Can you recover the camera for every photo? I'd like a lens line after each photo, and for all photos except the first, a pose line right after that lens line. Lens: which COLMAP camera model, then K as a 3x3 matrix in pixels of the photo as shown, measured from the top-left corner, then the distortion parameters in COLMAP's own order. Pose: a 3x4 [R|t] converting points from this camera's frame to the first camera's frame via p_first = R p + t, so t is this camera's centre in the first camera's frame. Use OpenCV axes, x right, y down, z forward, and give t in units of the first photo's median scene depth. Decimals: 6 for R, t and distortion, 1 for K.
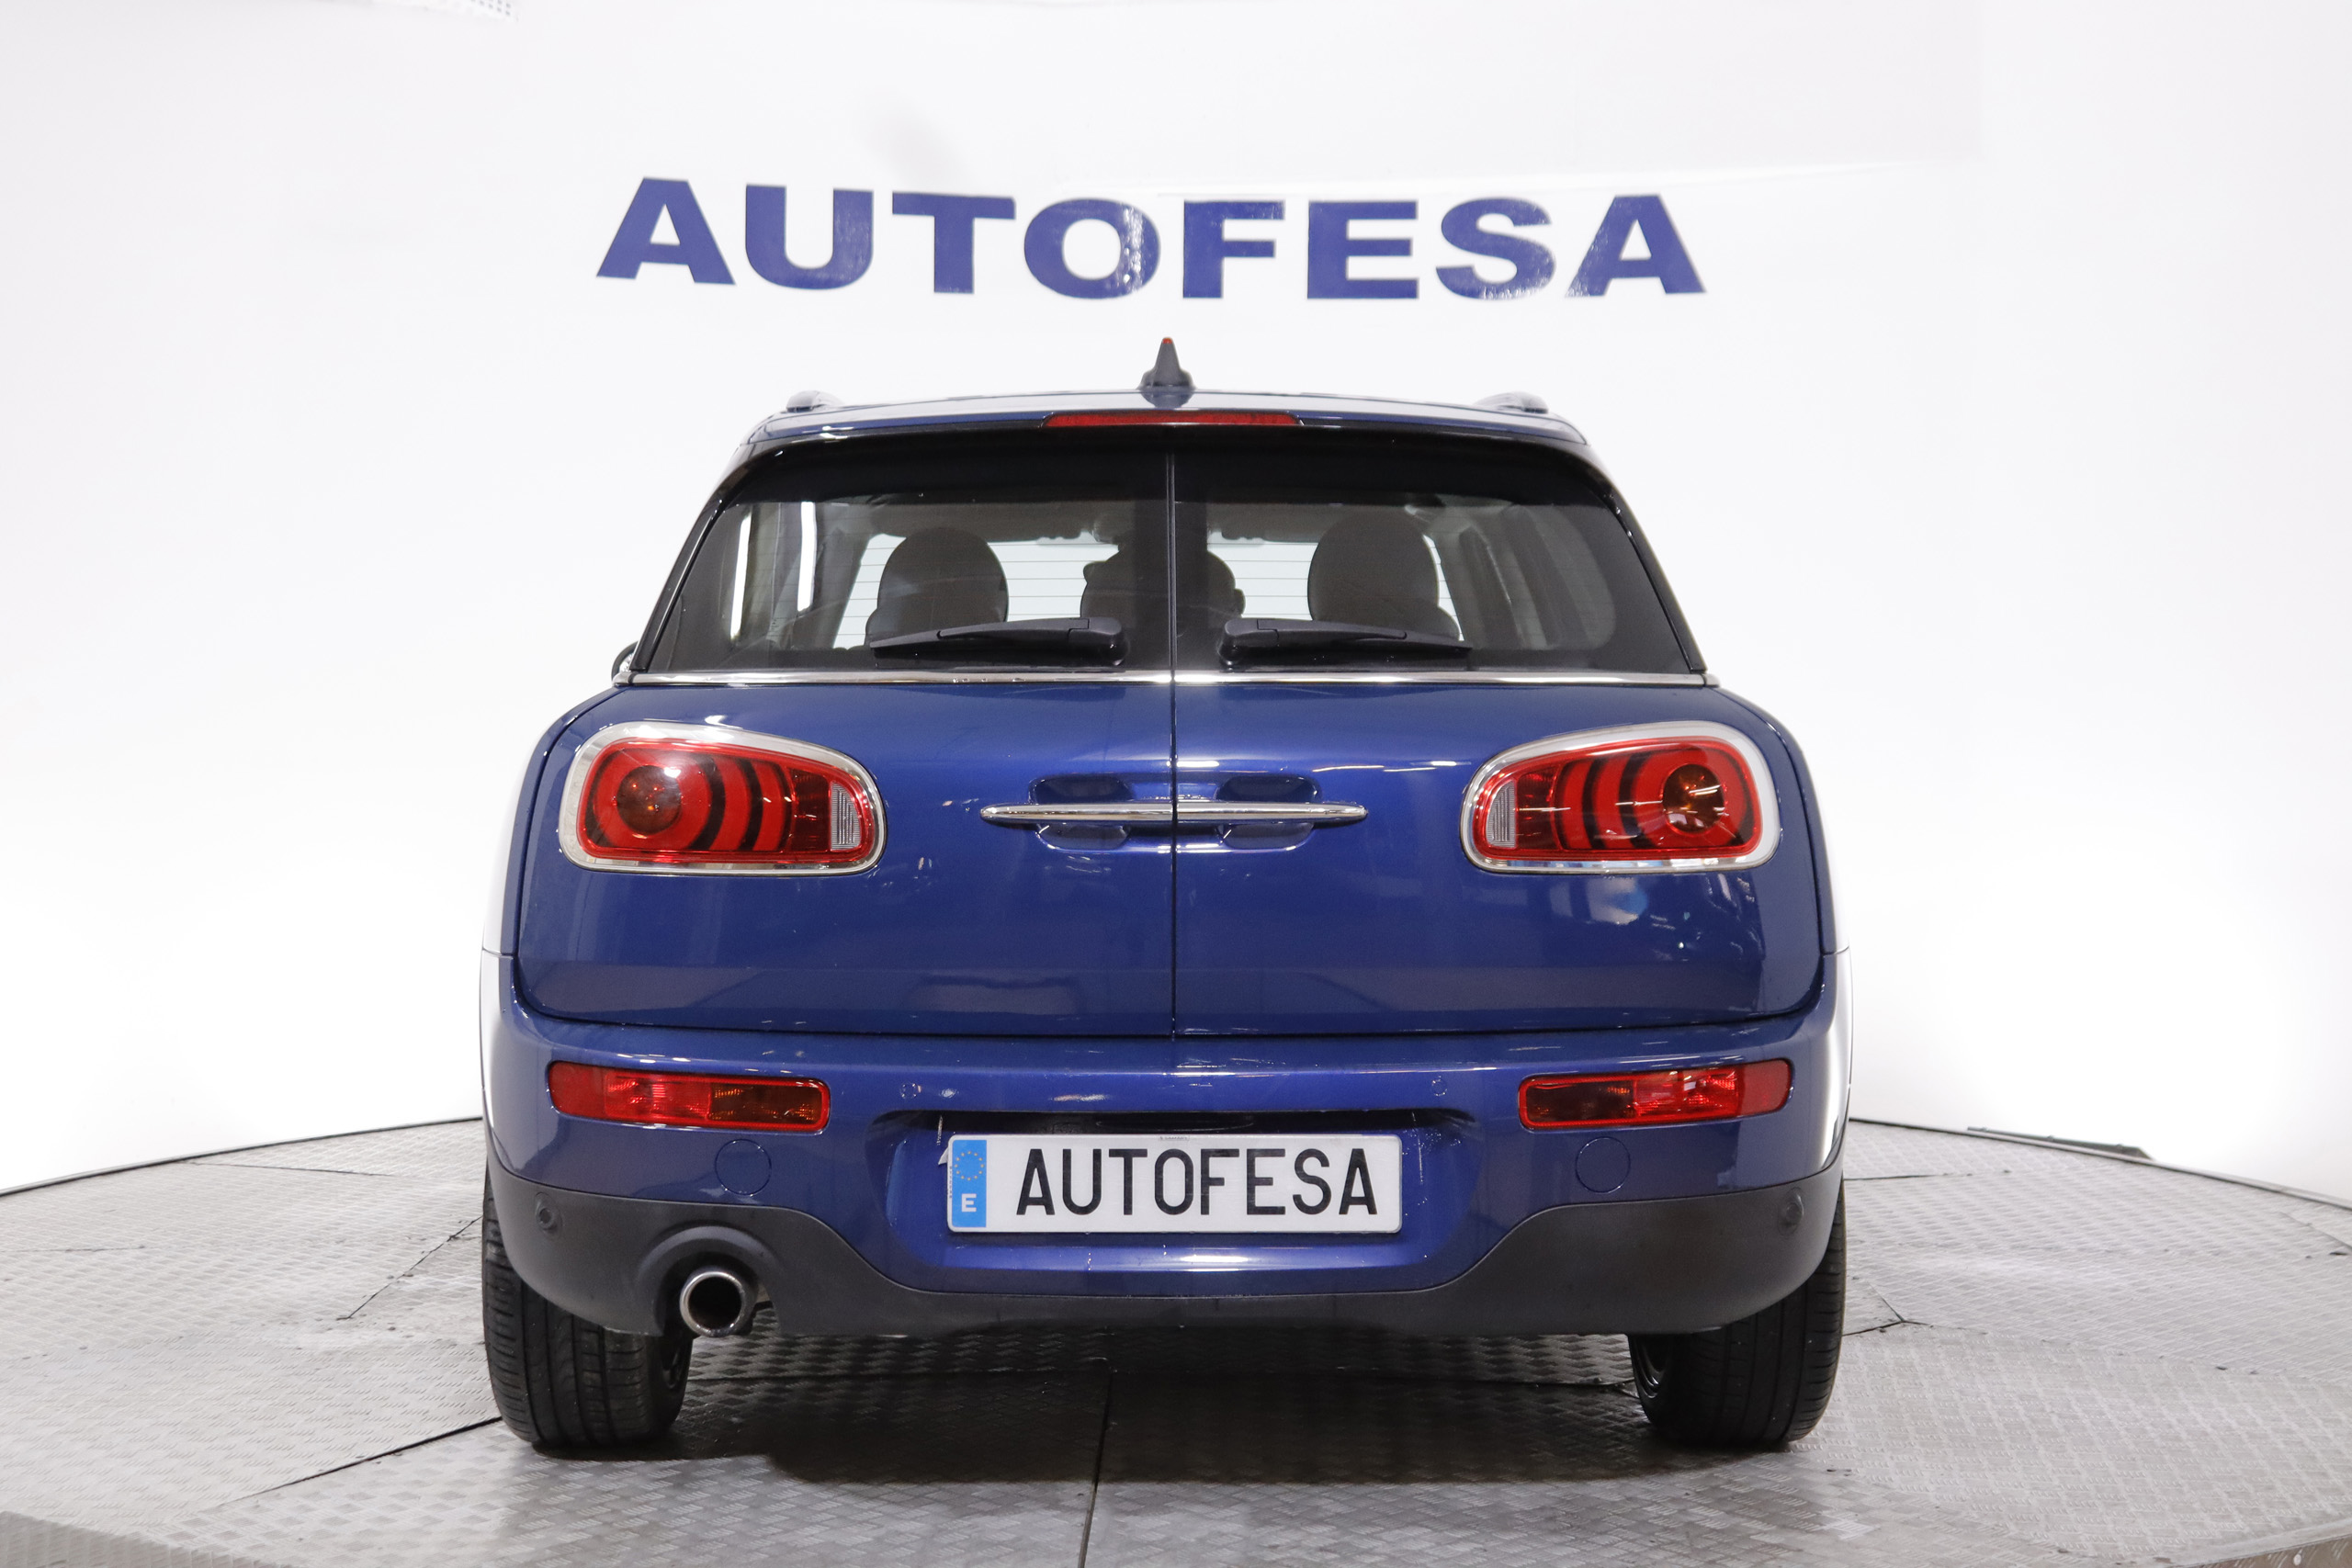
lens RADIAL K [[3427.9, 0, 1176.0], [0, 3427.9, 784.0], [0, 0, 1]] dist [0.034131, 0.013993]
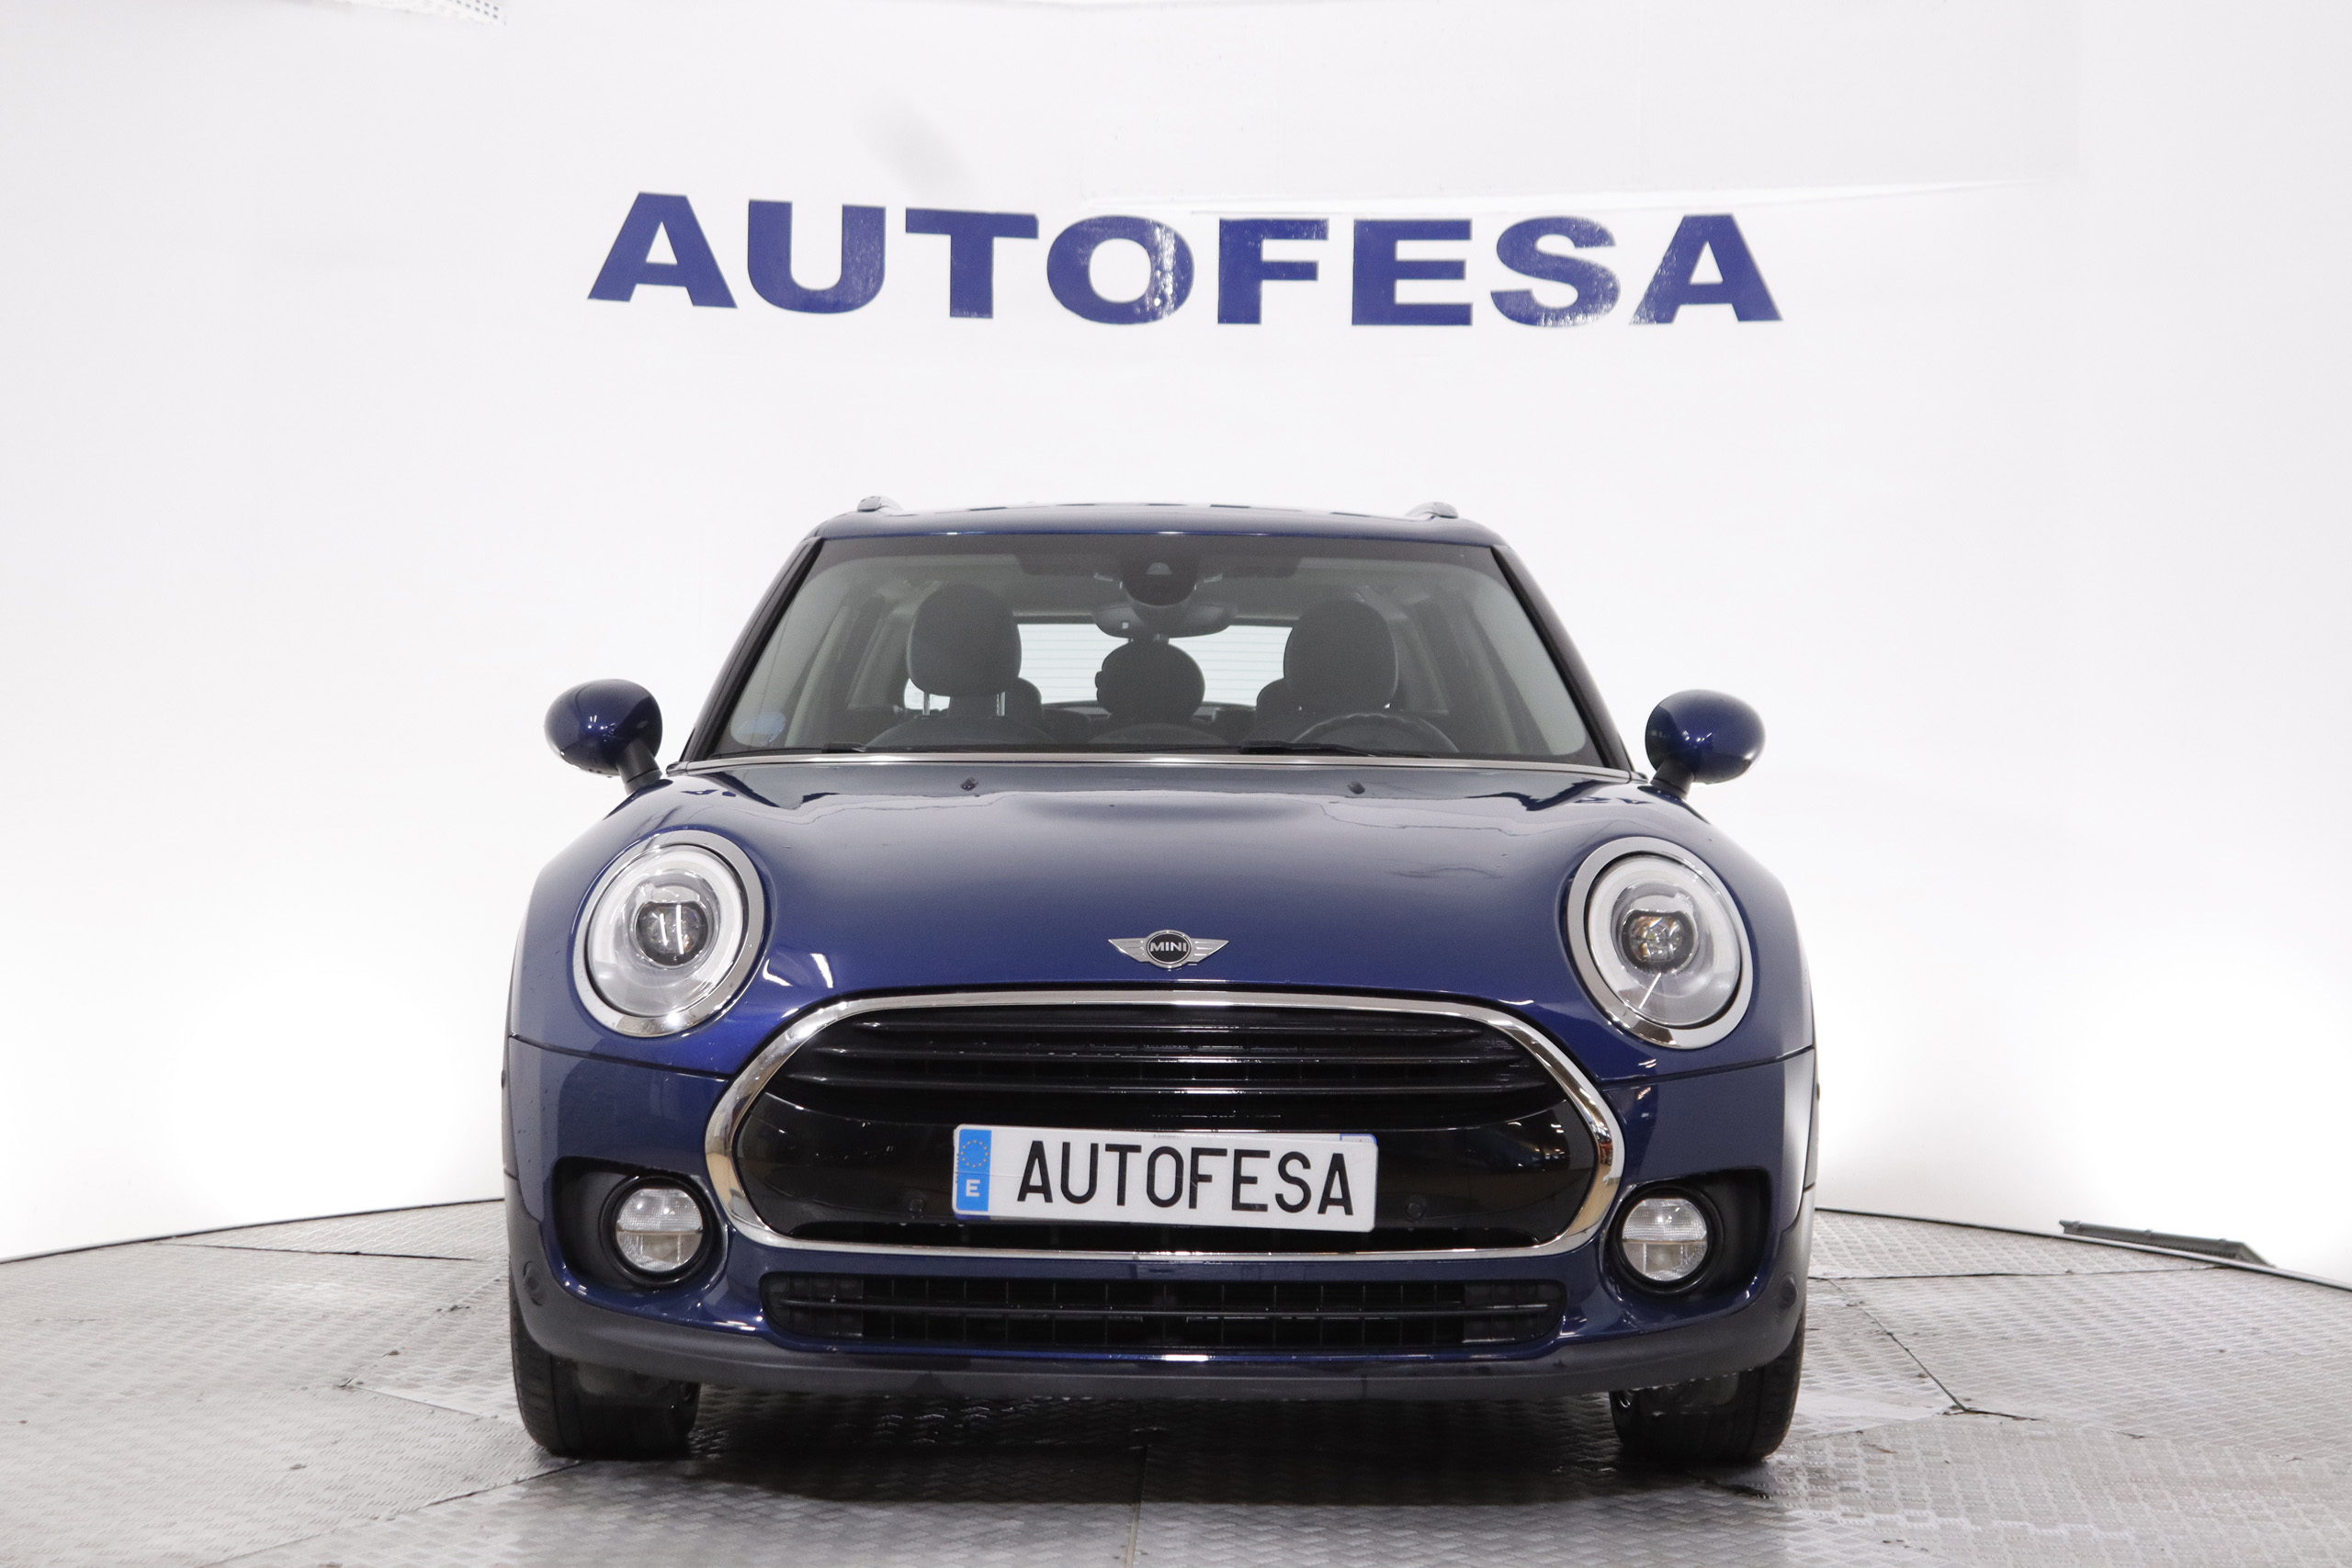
lens RADIAL K [[4106.2, 0, 1176.0], [0, 4106.2, 784.0], [0, 0, 1]] dist [0.037957, 0.013957]
pose [[0.999874, 0.005314, -0.014947, 0.008553], [-0.005645, 0.999738, -0.022183, 0.008170], [0.014826, 0.022265, 0.999642, -0.116534]]
